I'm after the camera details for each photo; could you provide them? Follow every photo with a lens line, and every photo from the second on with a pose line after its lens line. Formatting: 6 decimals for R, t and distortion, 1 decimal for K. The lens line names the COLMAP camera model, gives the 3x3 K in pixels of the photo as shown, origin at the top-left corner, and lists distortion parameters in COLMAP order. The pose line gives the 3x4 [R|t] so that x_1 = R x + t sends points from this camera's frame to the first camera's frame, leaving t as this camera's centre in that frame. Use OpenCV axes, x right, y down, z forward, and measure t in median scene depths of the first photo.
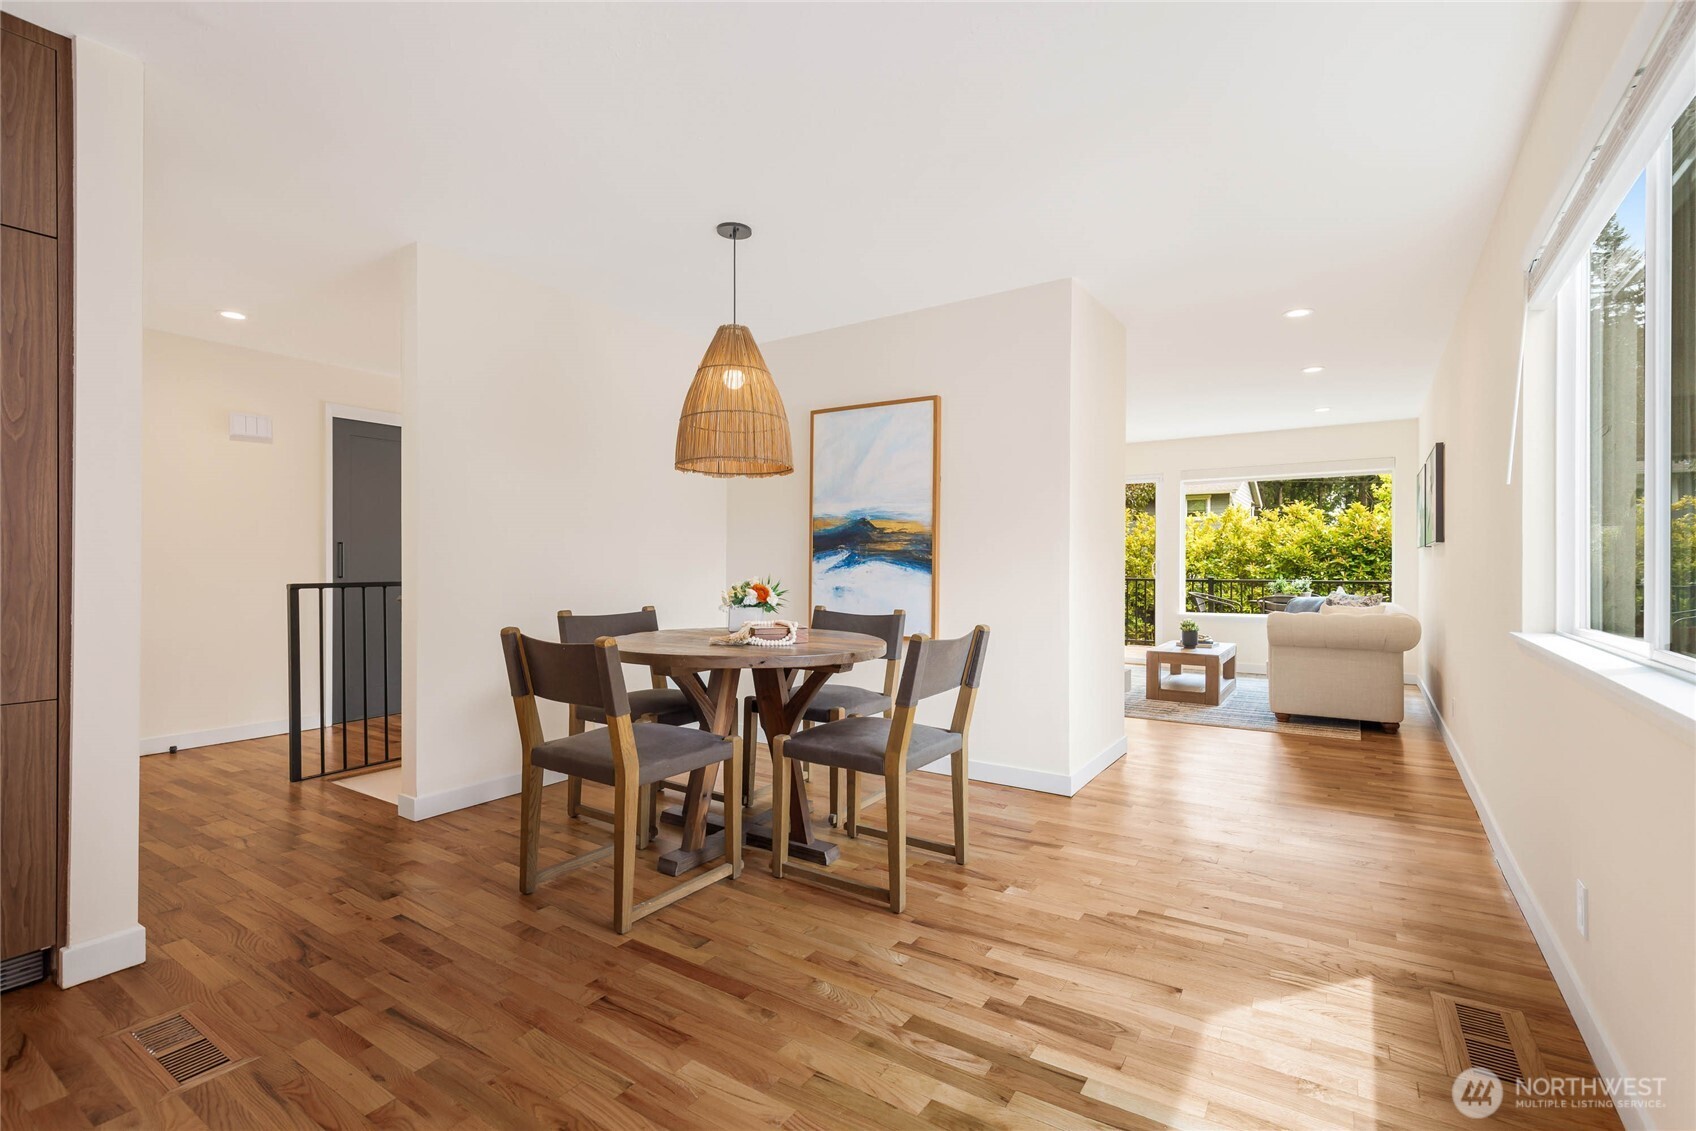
lens RADIAL K [[771.3, 0, 857.7], [0, 771.3, 567.9], [0, 0, 1]] dist [0.017372, -0.003344]
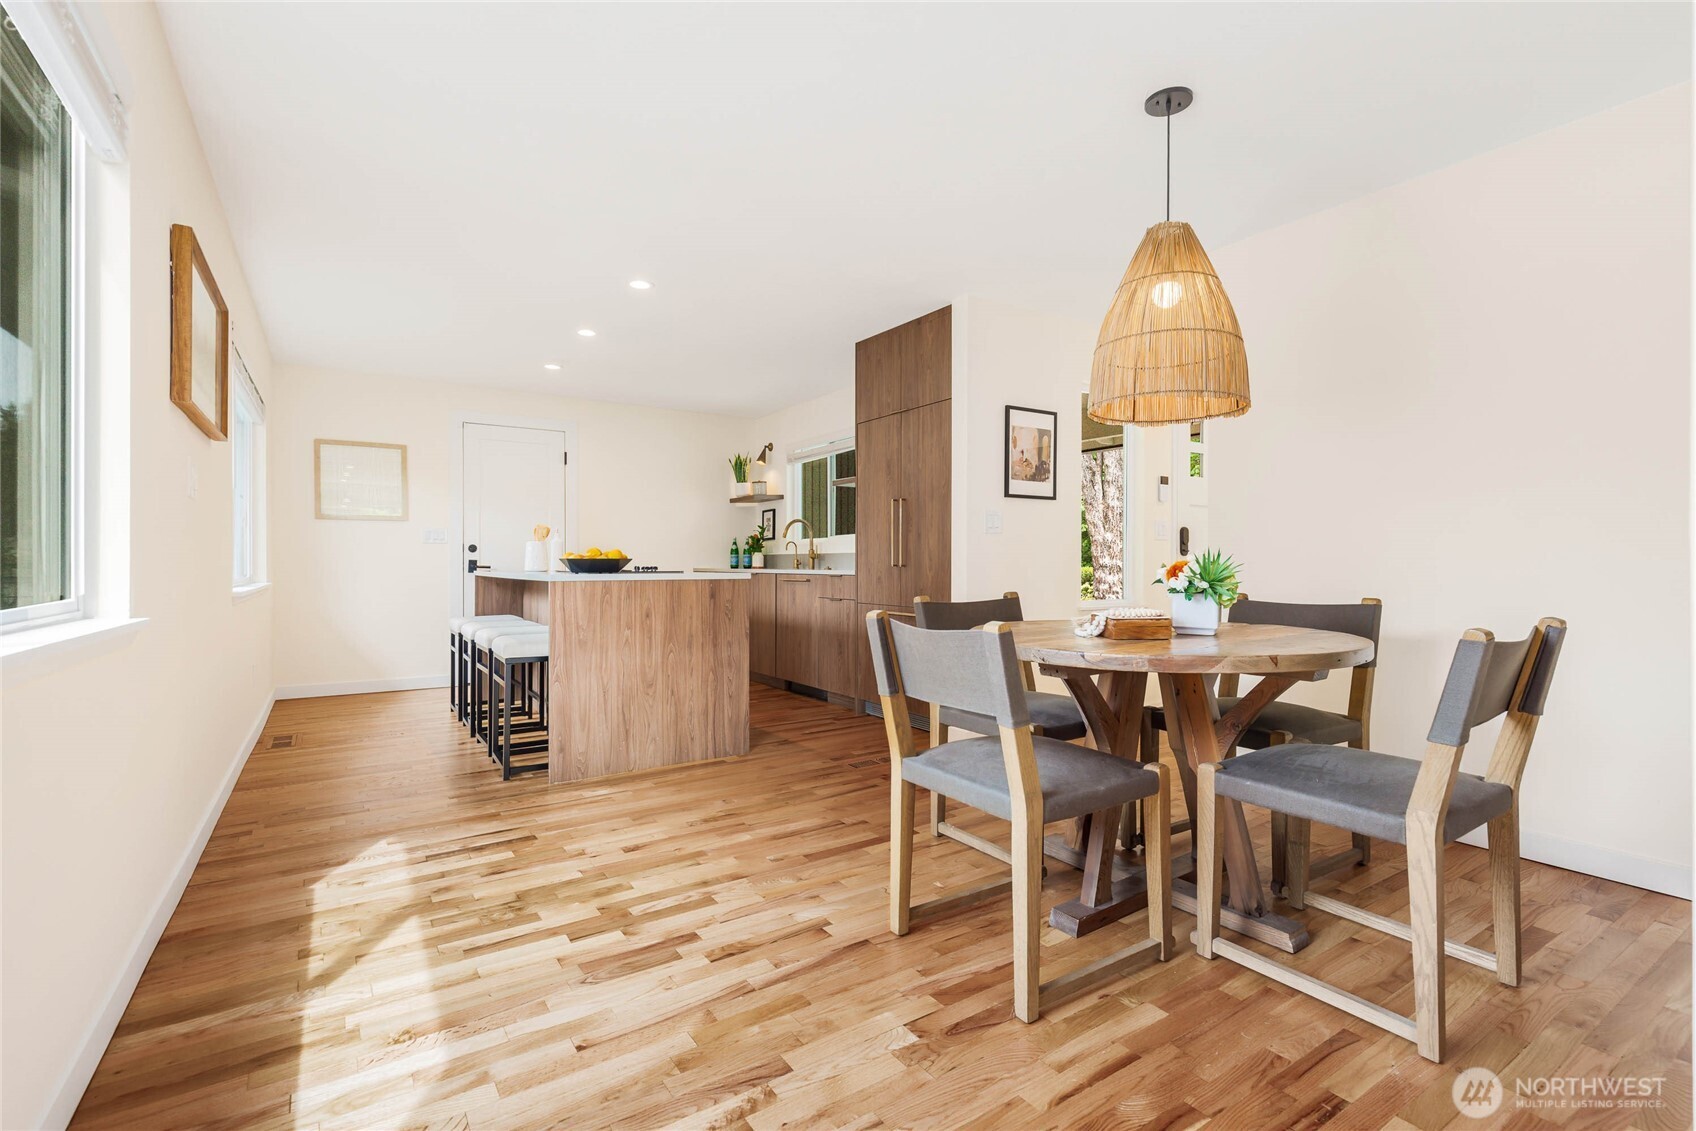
lens RADIAL K [[771.3, 0, 843.6], [0, 771.3, 563.7], [0, 0, 1]] dist [0.017372, -0.003344]
pose [[-0.407858, -0.002007, -0.913043, 0.977696], [-0.002485, 0.999996, -0.001088, 0.038529], [0.913042, 0.001825, -0.407862, 1.483941]]
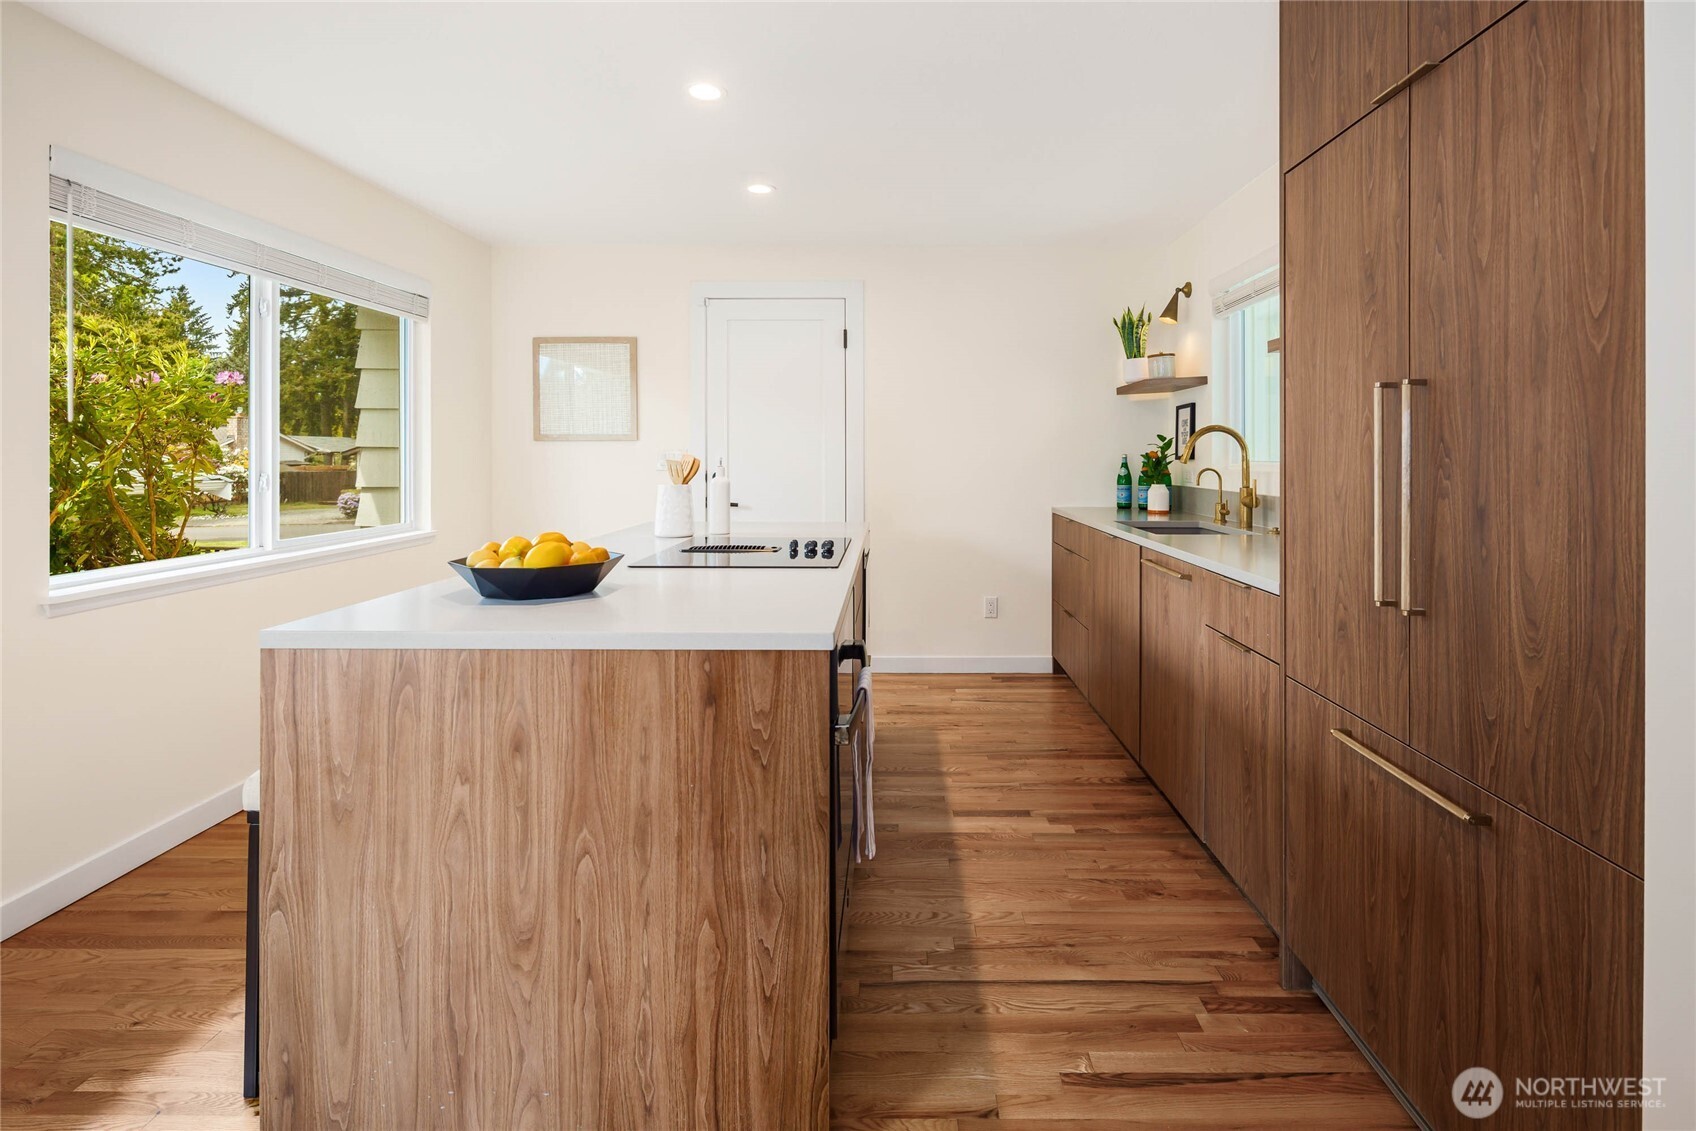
lens RADIAL K [[812.7, 0, 900.2], [0, 812.7, 451.4], [0, 0, 1]] dist [0.004194, -0.004276]
pose [[-0.843763, -0.002075, -0.536712, -0.349980], [-0.002080, 0.999998, -0.000597, -0.085735], [0.536712, 0.000613, -0.843765, 1.087788]]
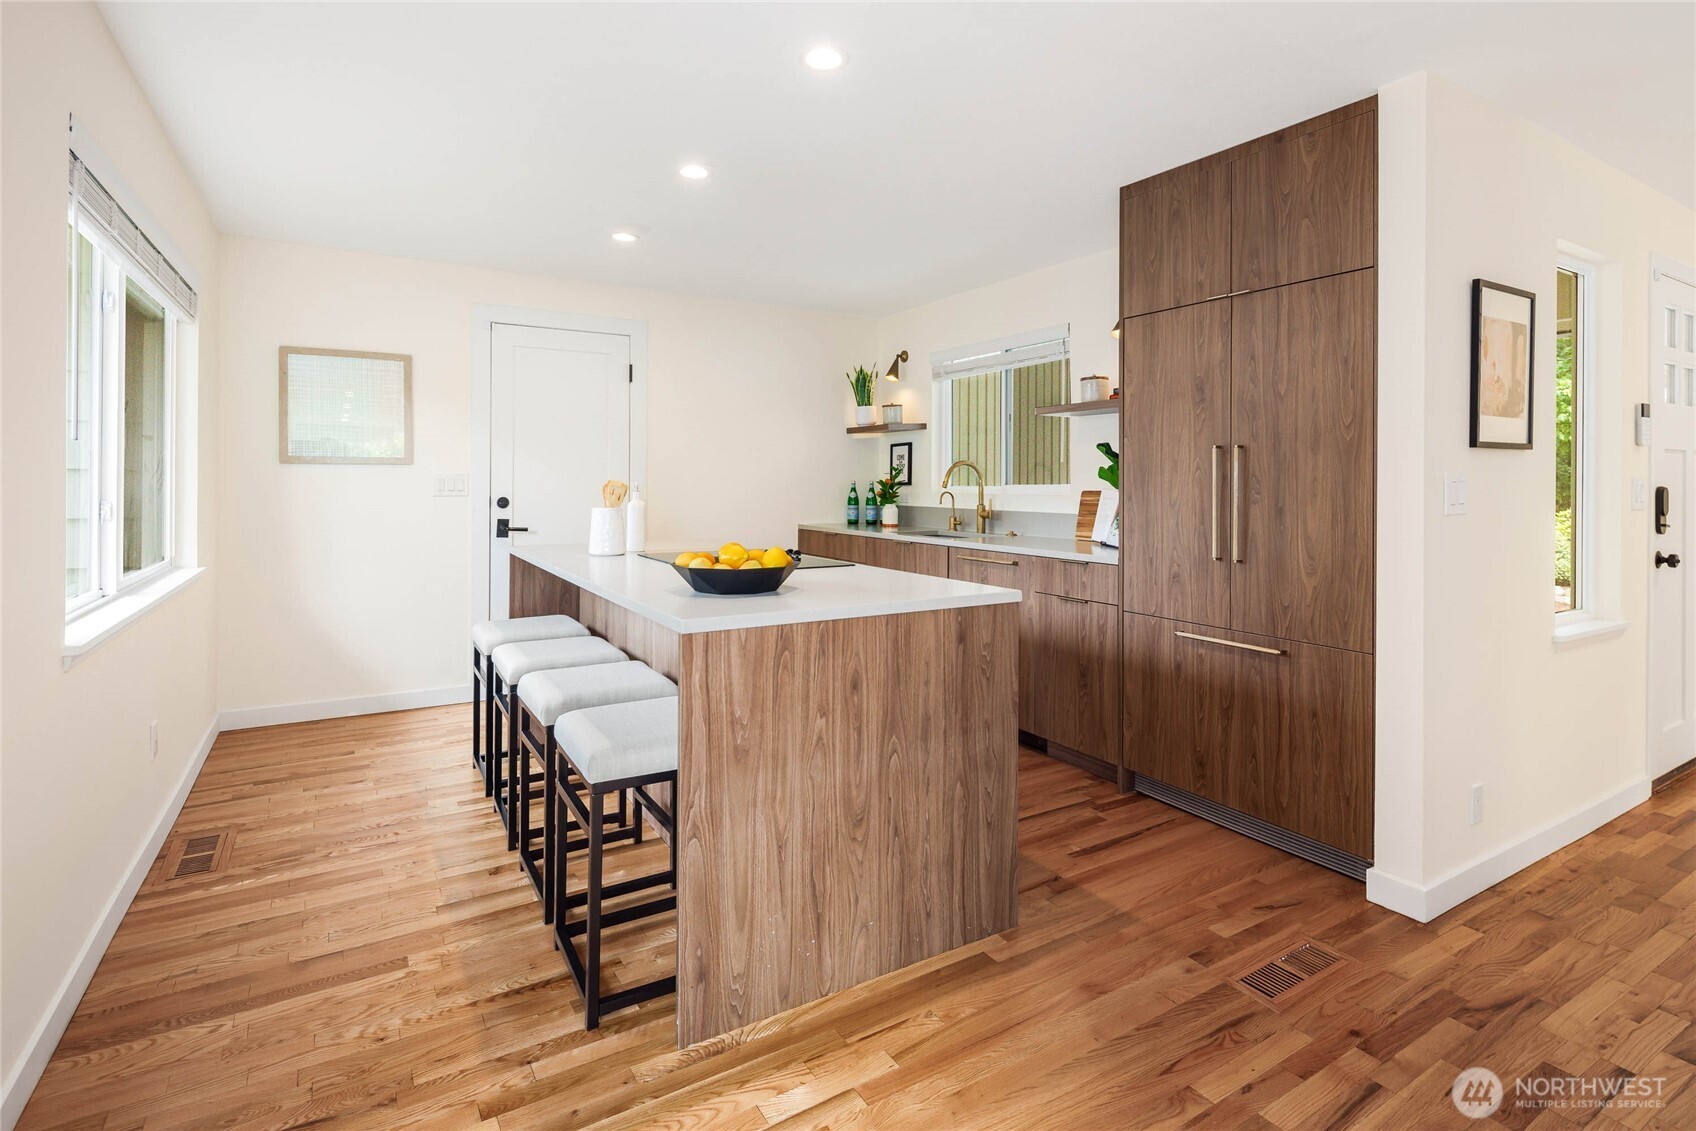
lens RADIAL K [[812.7, 0, 833.9], [0, 812.7, 477.8], [0, 0, 1]] dist [0.004194, -0.004276]
pose [[-0.447043, -0.005260, -0.894497, 0.415554], [-0.007442, 0.999970, -0.002161, -0.084576], [0.894481, 0.005690, -0.447069, 0.761402]]
